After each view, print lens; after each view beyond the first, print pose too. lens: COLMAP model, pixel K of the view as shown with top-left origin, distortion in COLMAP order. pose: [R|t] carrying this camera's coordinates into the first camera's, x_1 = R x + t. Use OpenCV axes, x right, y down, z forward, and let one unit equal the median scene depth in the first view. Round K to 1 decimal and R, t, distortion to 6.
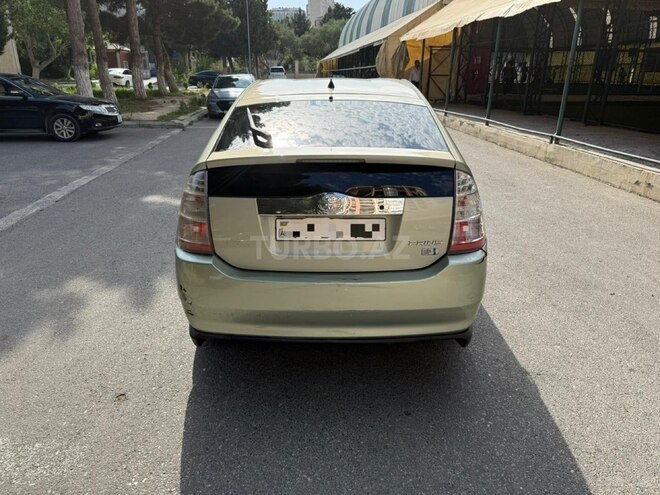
lens RADIAL K [[475.4, 0, 316.4], [0, 475.4, 246.4], [0, 0, 1]] dist [0.056669, -0.043372]
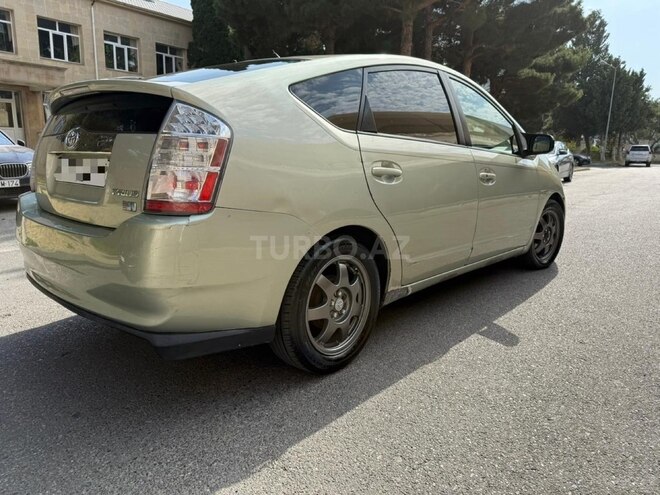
lens RADIAL K [[475.4, 0, 330.0], [0, 475.4, 247.5], [0, 0, 1]] dist [0.046623, -0.041212]
pose [[0.733526, 0.135852, -0.665946, 0.139864], [-0.253997, 0.963620, -0.083196, 0.009359], [0.630416, 0.230175, 0.741347, 0.095611]]
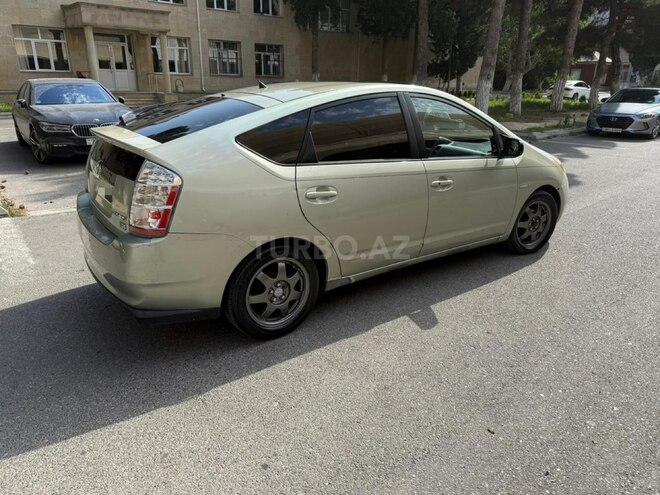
lens RADIAL K [[488.2, 0, 351.4], [0, 488.2, 250.0], [0, 0, 1]] dist [0.057896, -0.055464]
pose [[0.582878, 0.282416, -0.761902, 0.208909], [-0.304615, 0.945221, 0.117328, -0.031873], [0.753301, 0.163699, 0.636977, 0.097668]]
